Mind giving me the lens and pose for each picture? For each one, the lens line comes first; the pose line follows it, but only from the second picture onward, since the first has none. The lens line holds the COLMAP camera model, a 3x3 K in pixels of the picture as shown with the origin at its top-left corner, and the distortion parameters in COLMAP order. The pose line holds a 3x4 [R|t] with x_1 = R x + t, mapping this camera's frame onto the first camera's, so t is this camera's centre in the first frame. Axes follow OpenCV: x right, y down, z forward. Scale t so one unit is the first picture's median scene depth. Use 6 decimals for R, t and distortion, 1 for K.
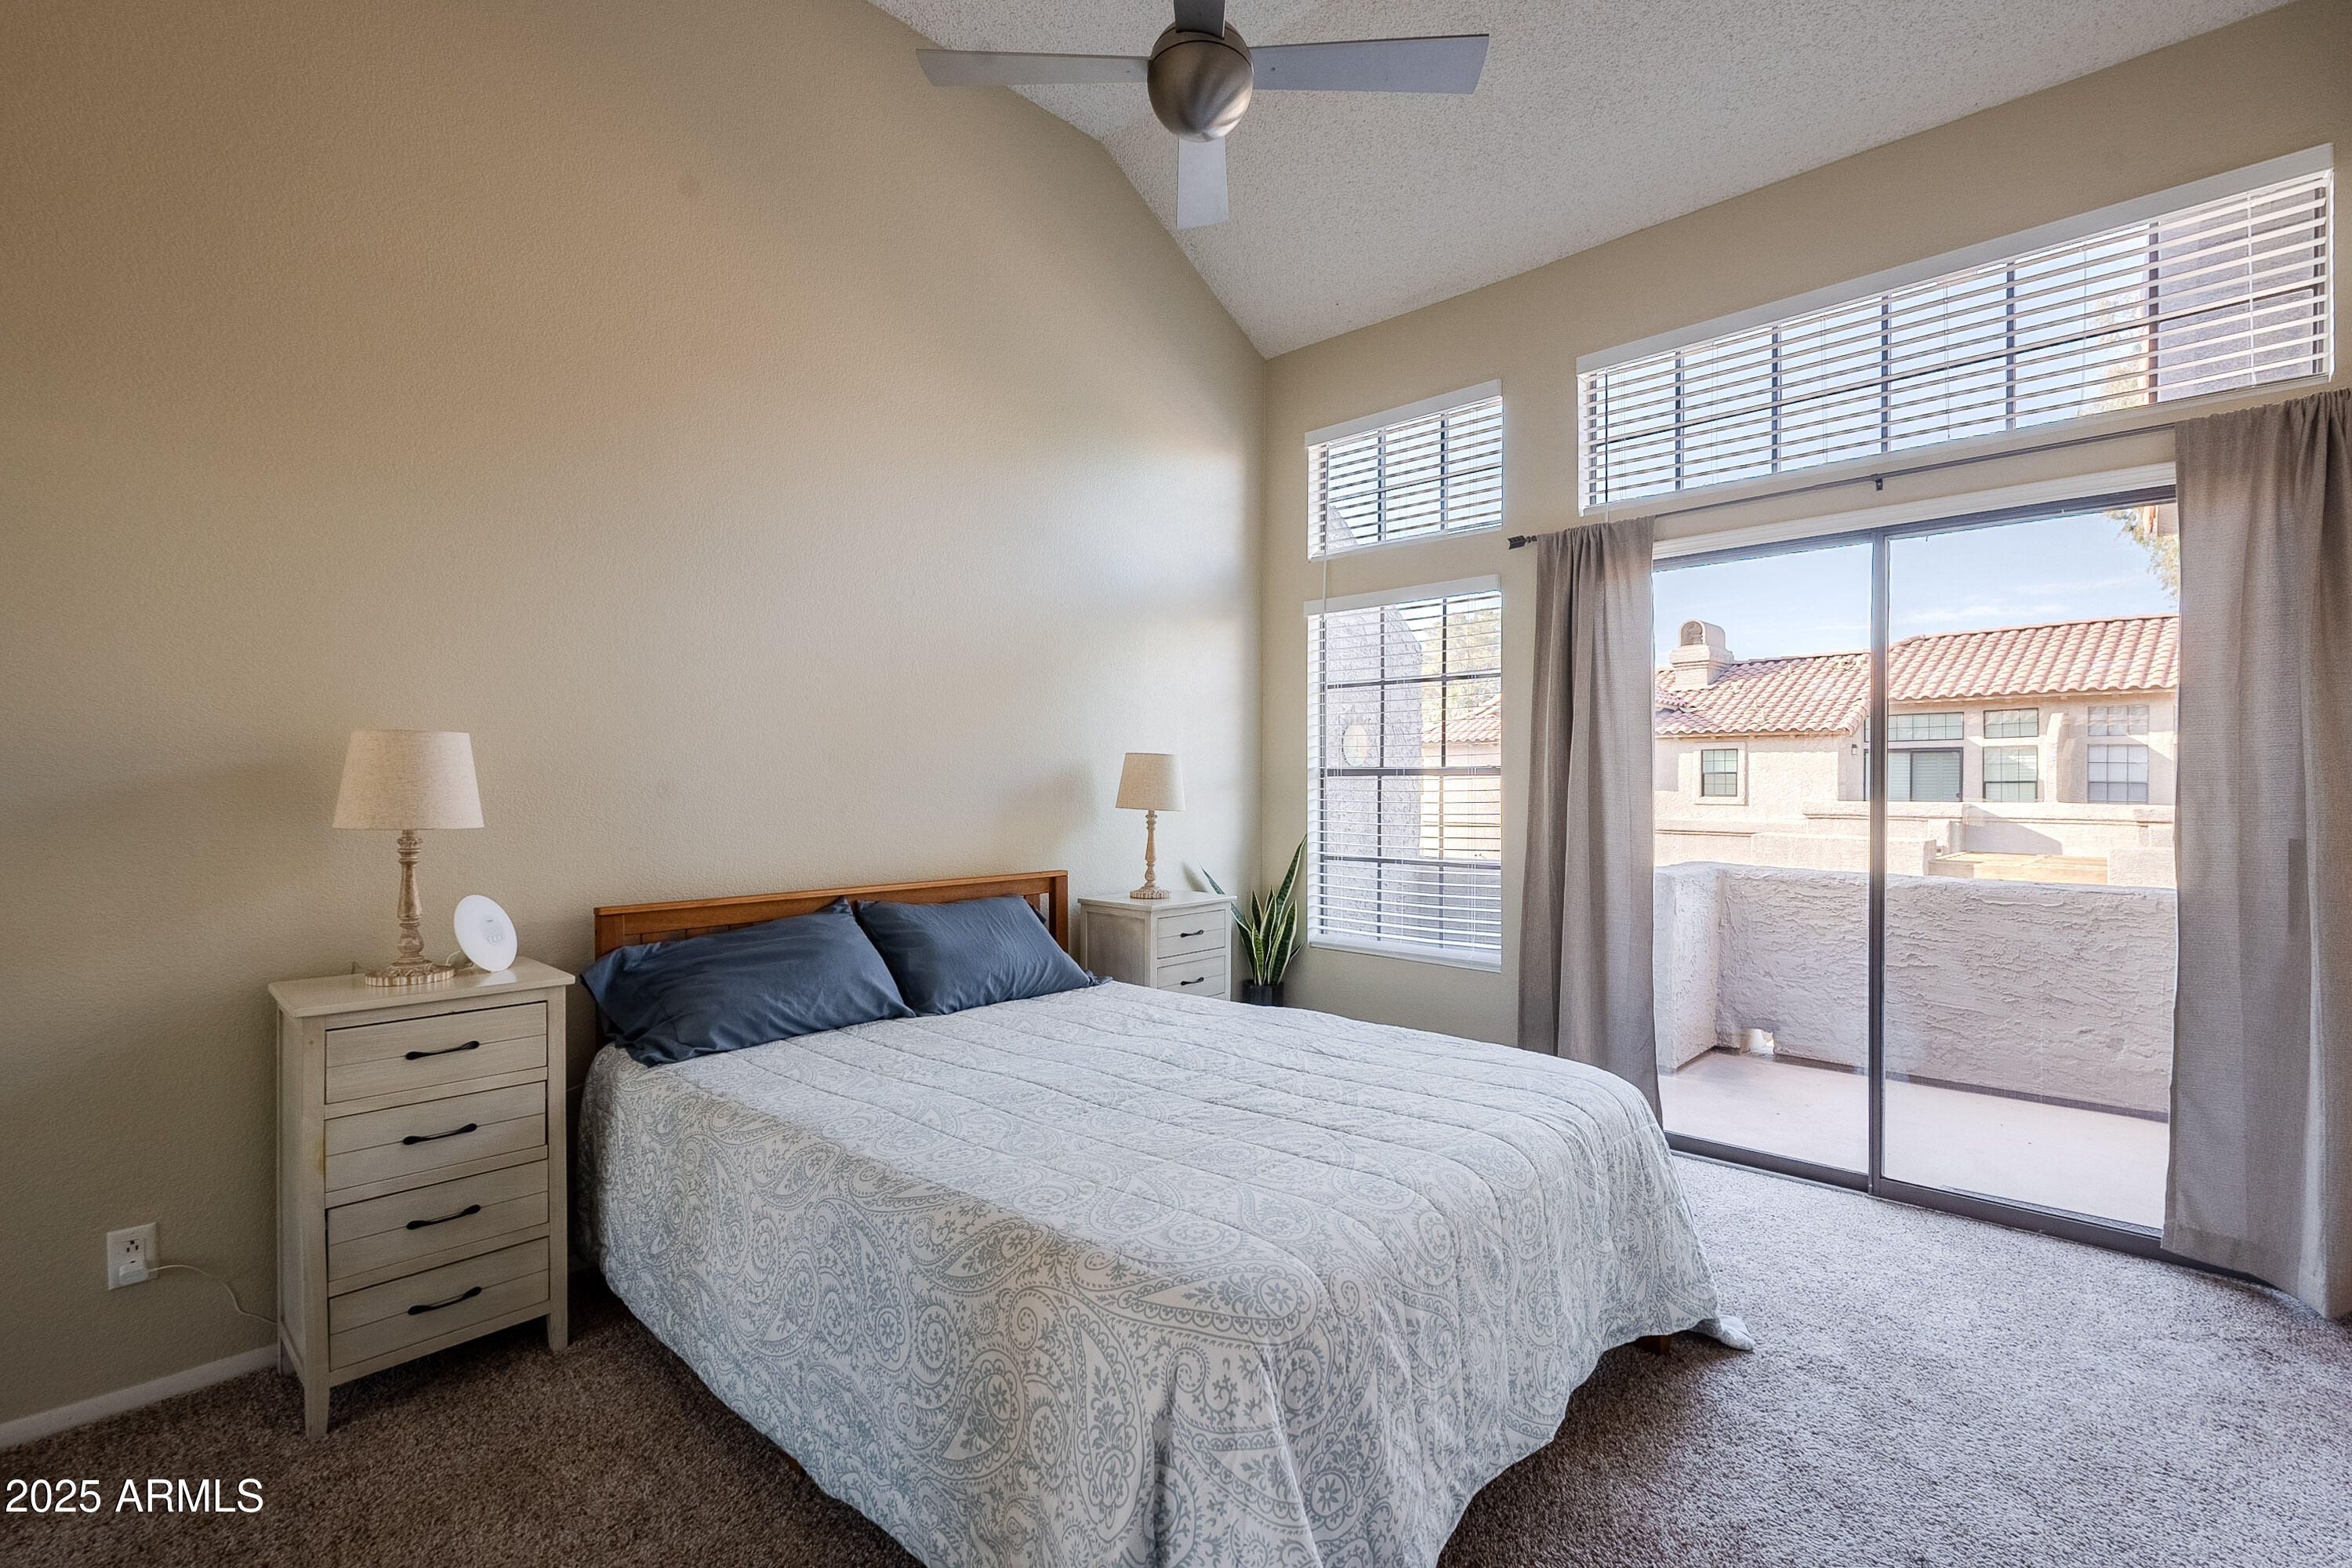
lens RADIAL K [[1043.4, 0, 1183.3], [0, 1043.4, 787.8], [0, 0, 1]] dist [0.006327, -0.000031]
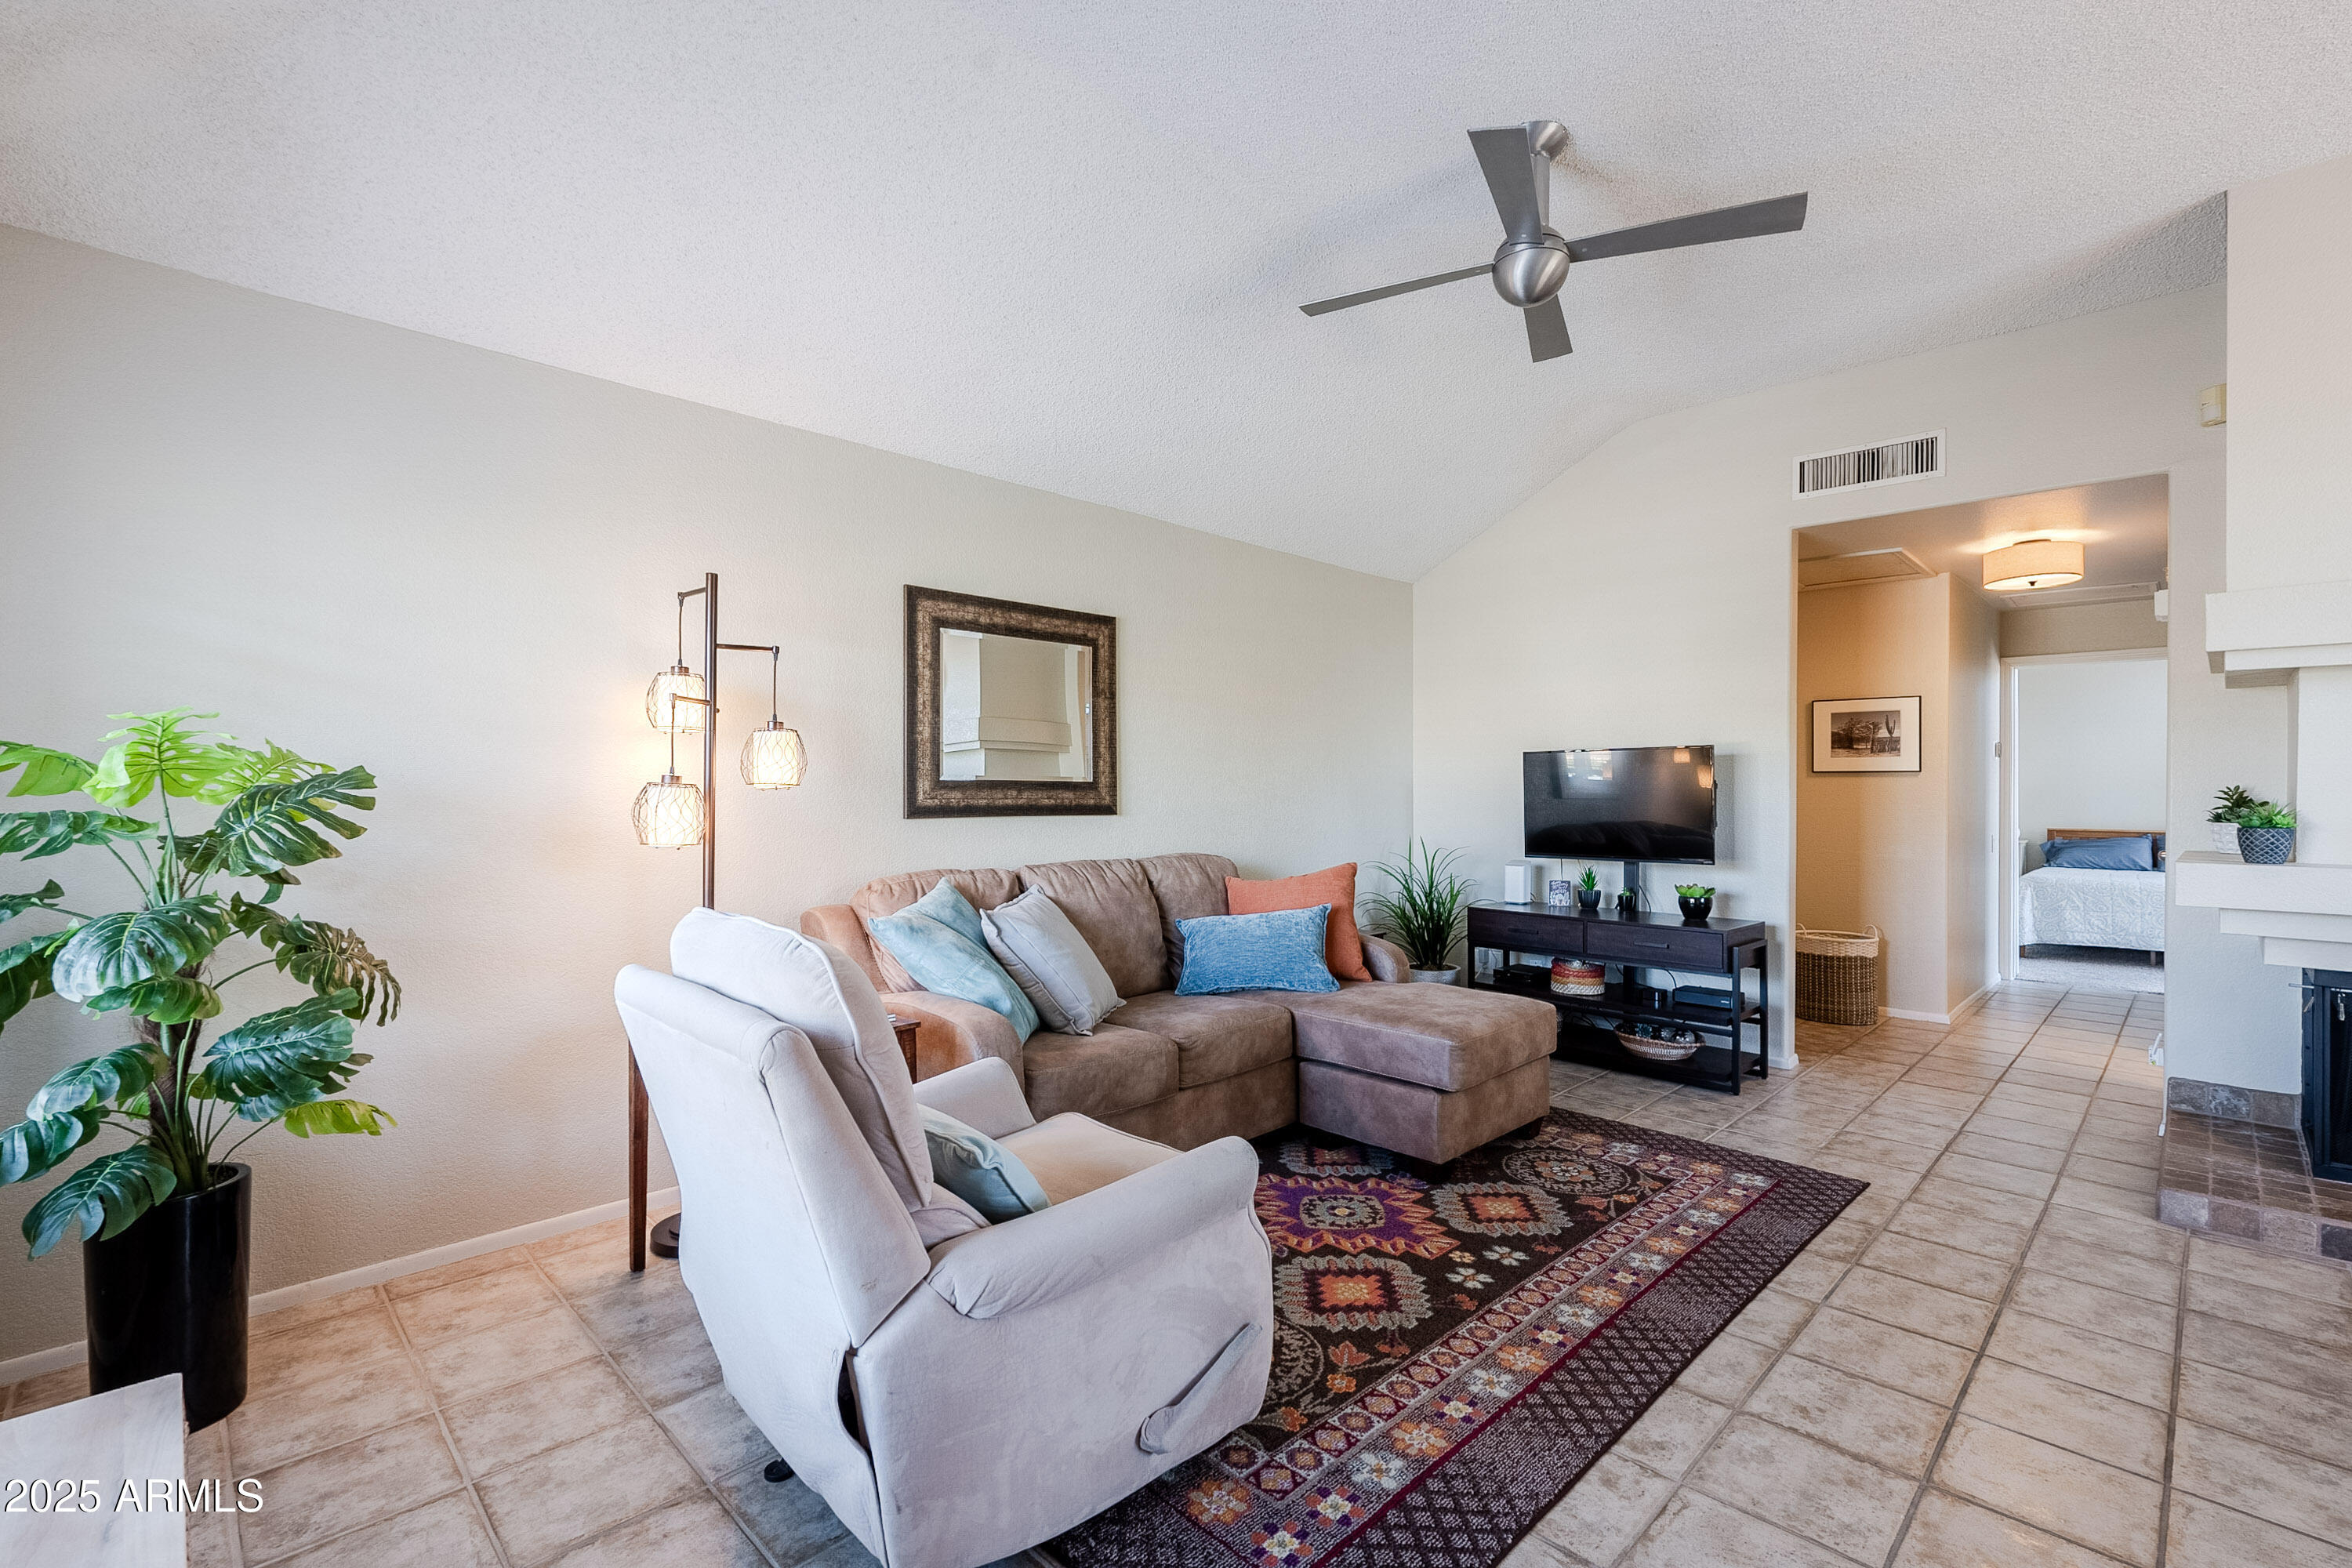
lens RADIAL K [[1033.9, 0, 1176.0], [0, 1033.9, 784.0], [0, 0, 1]] dist [-0.001627, -0.000045]
pose [[-0.039342, -0.002201, -0.999223, 3.162878], [-0.001116, 0.999997, -0.002158, -0.030796], [0.999225, 0.001030, -0.039345, -1.912446]]
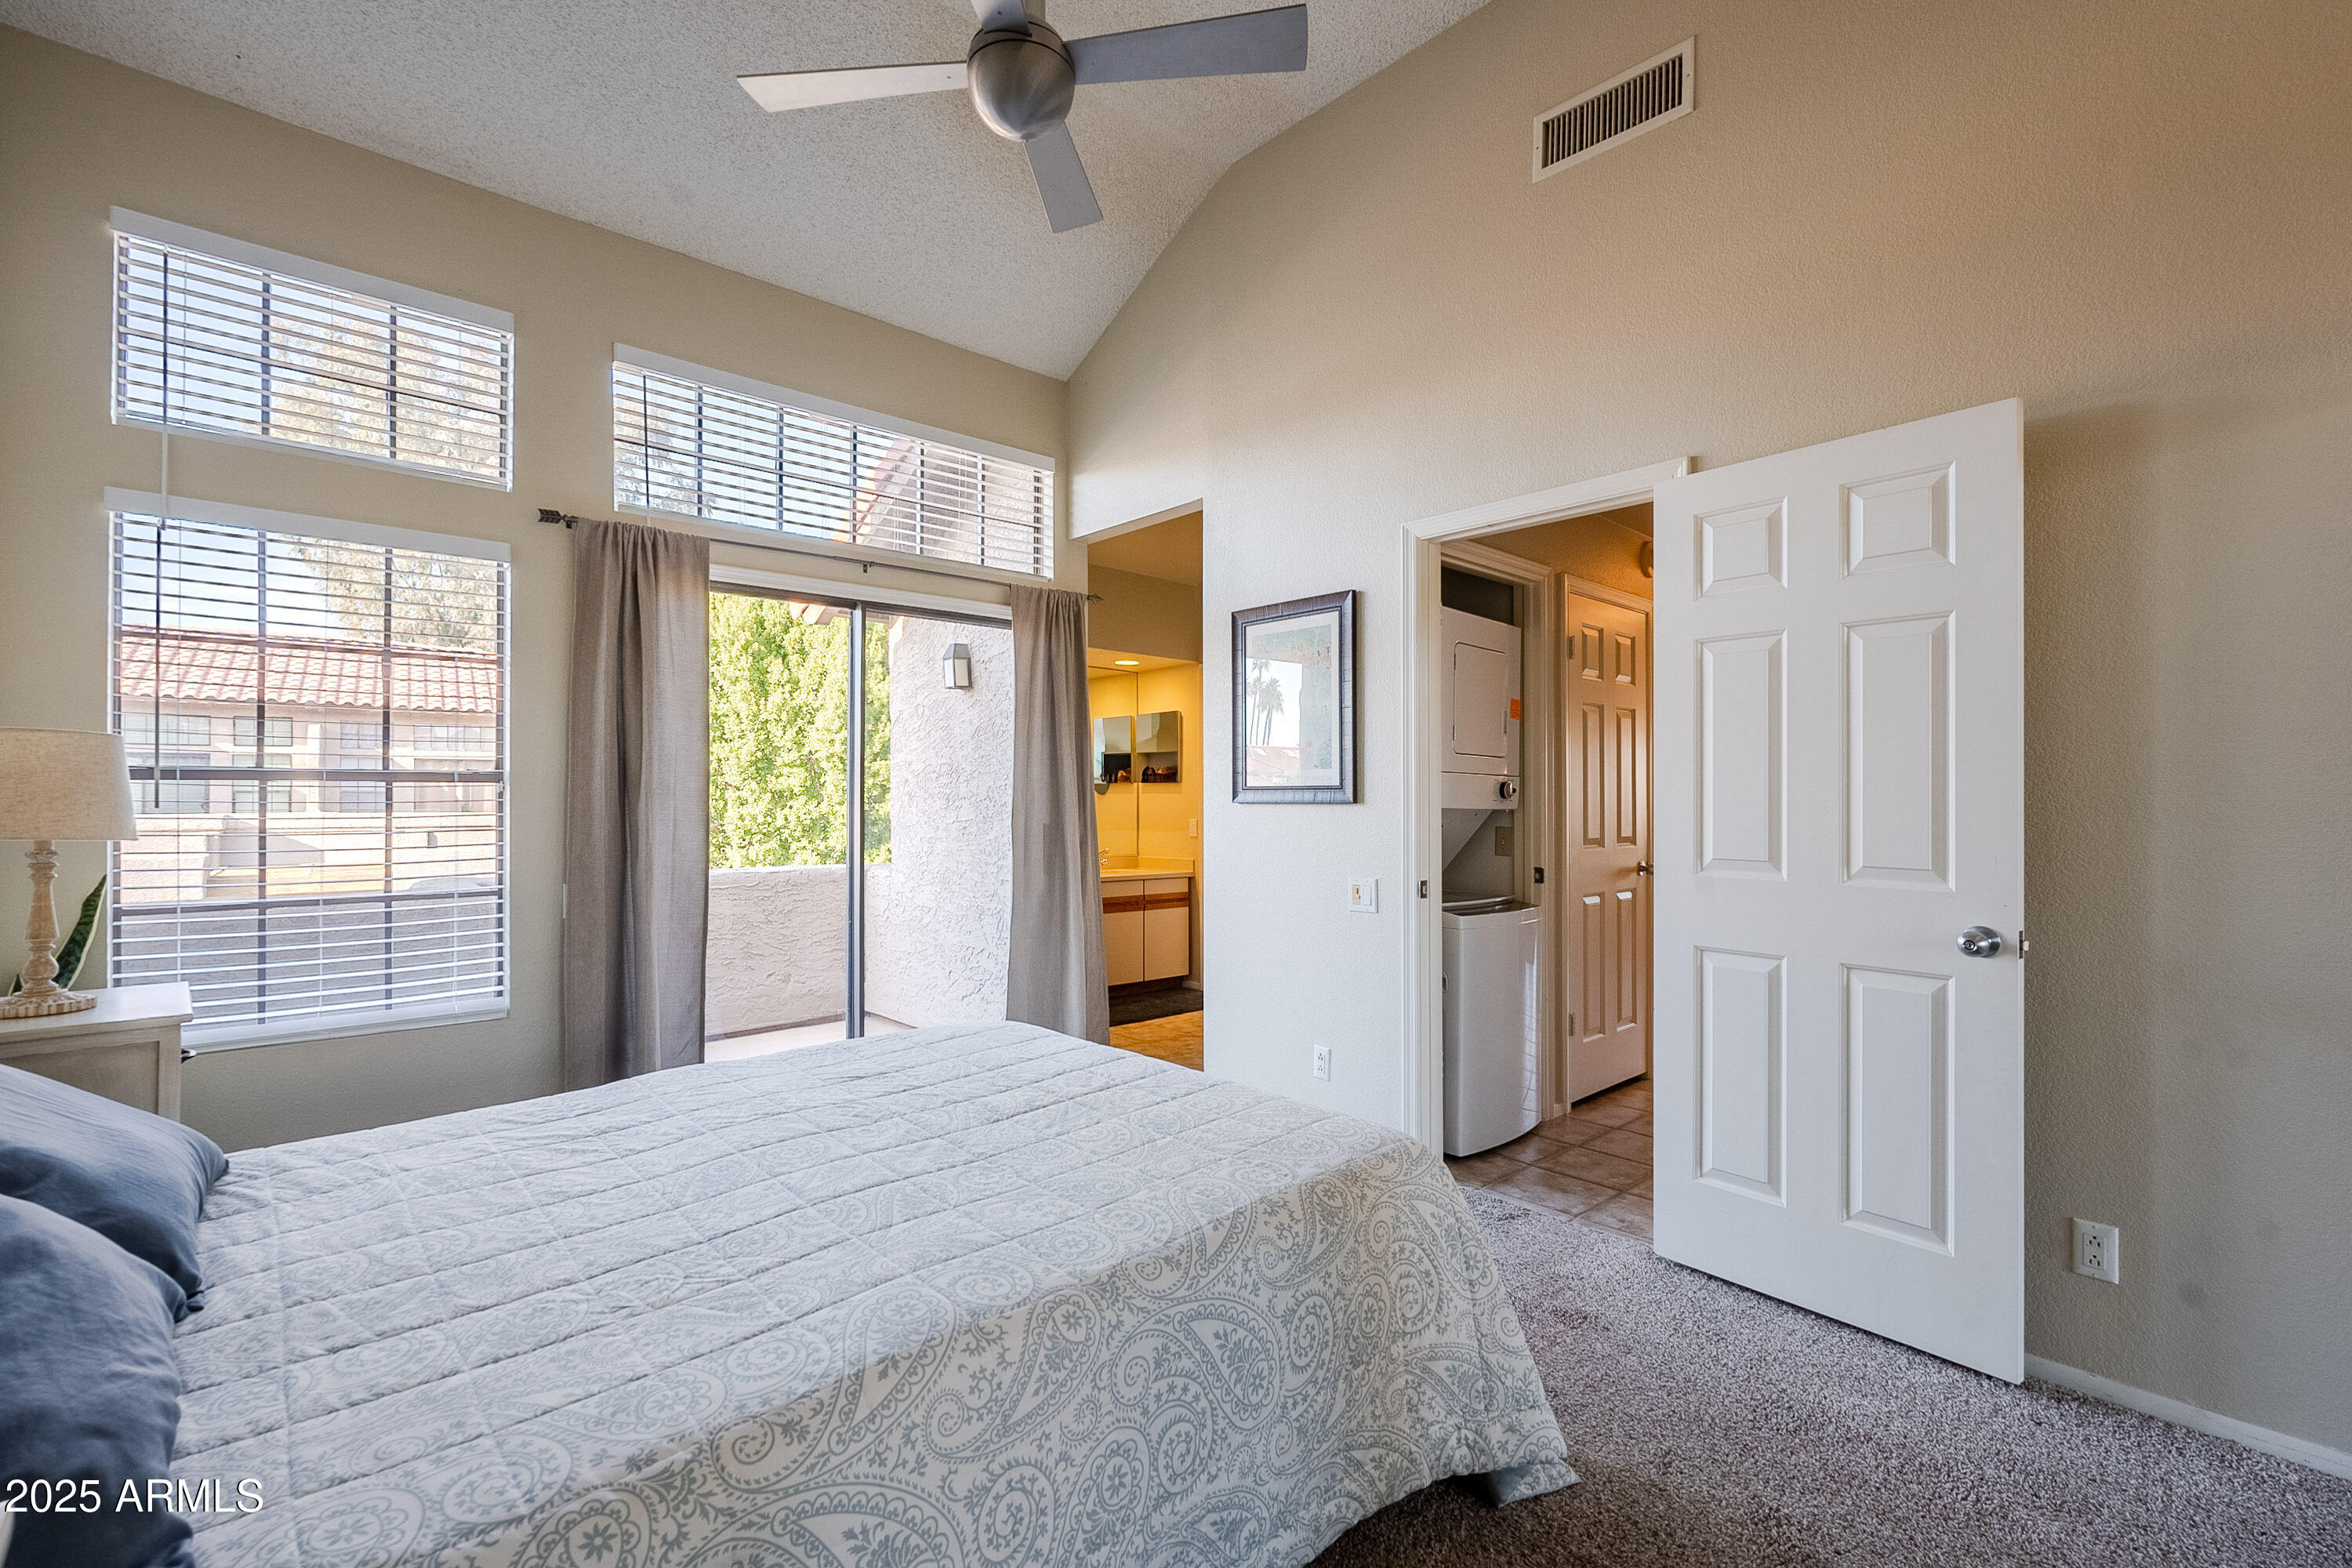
lens RADIAL K [[1023.1, 0, 1176.0], [0, 1023.1, 784.0], [0, 0, 1]] dist [0.000221, -0.000087]
pose [[0.087664, 0.011352, 0.996085, -0.834901], [0.002613, 0.999929, -0.011625, 0.000614], [-0.996147, 0.003622, 0.087628, 0.692126]]
